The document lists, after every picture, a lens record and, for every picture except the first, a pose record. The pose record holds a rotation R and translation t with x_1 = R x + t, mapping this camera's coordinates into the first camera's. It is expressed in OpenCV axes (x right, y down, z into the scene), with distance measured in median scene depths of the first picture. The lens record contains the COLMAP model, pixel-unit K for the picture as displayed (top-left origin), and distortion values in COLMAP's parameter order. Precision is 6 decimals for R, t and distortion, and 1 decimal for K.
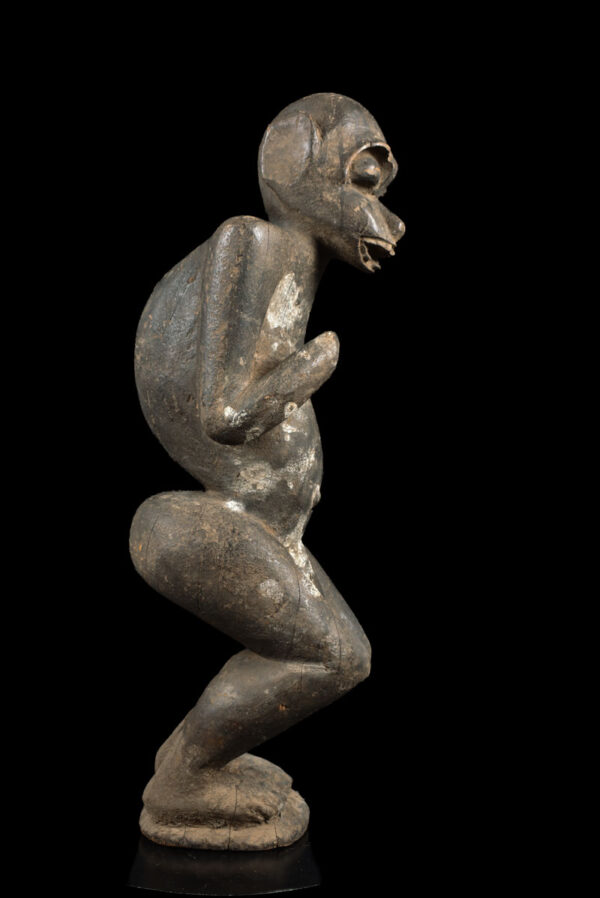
lens RADIAL K [[1040.5, 0, 297.9], [0, 1040.5, 448.7], [0, 0, 1]] dist [-0.041022, 0.000000]
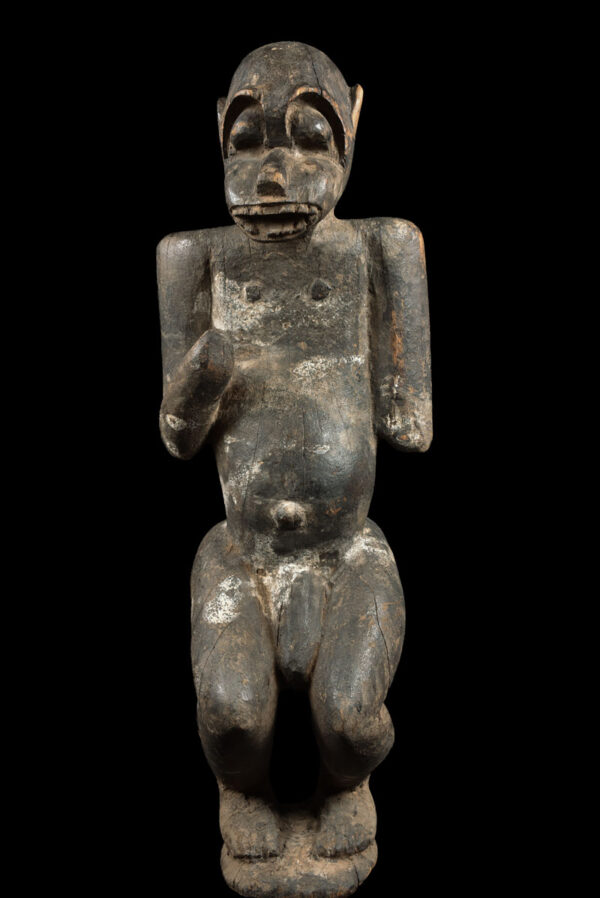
lens RADIAL K [[1040.5, 0, 298.2], [0, 1040.5, 450.3], [0, 0, 1]] dist [-0.041022, 0.000000]
pose [[0.083048, -0.042687, -0.995631, 0.931494], [0.029304, 0.998755, -0.040377, 0.030206], [0.996115, -0.025822, 0.084195, 0.997959]]
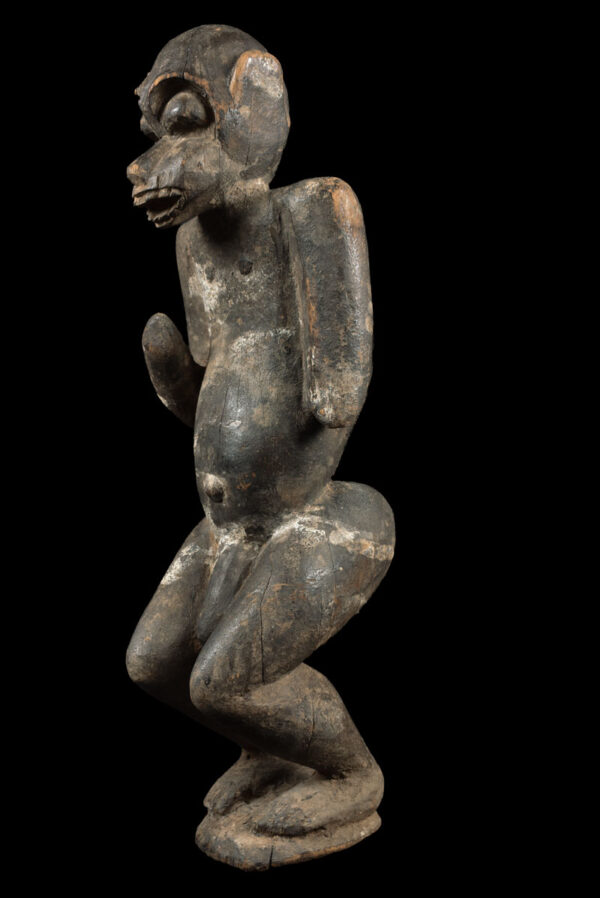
lens RADIAL K [[1040.5, 0, 300.7], [0, 1040.5, 448.1], [0, 0, 1]] dist [-0.041022, 0.000000]
pose [[-0.647346, -0.020801, -0.761912, 0.685830], [-0.006215, 0.999738, -0.022013, 0.033888], [0.762171, -0.009515, -0.647306, 1.735951]]
